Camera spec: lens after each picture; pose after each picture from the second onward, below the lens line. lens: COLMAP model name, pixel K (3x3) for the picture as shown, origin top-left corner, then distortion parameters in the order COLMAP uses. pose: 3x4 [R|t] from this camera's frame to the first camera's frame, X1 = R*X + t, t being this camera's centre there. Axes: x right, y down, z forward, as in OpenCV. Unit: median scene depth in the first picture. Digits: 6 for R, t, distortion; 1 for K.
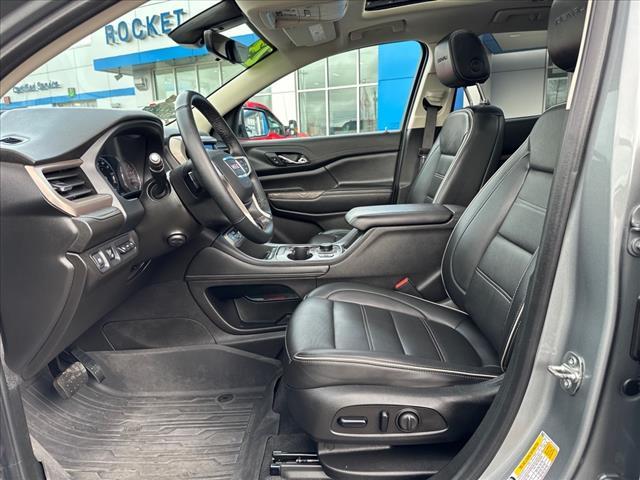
lens RADIAL K [[452.6, 0, 315.8], [0, 452.6, 243.5], [0, 0, 1]] dist [0.019837, -0.026385]
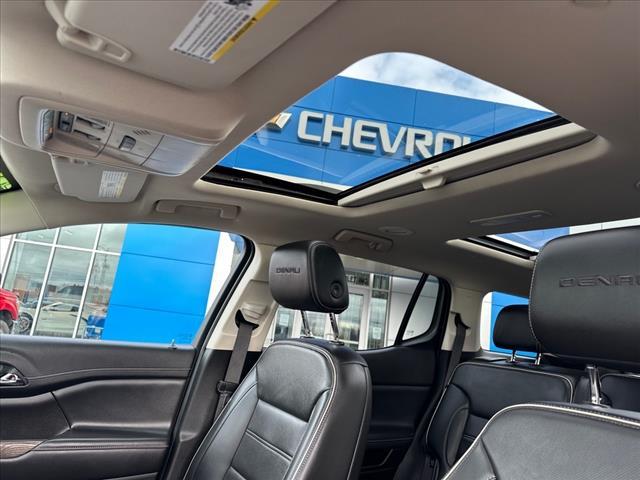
lens RADIAL K [[452.6, 0, 320.8], [0, 452.6, 234.0], [0, 0, 1]] dist [0.019837, -0.026385]
pose [[0.823468, 0.254656, 0.507002, -0.046660], [-0.029270, 0.911489, -0.410281, -0.137648], [-0.566607, 0.323014, 0.758036, 0.338704]]
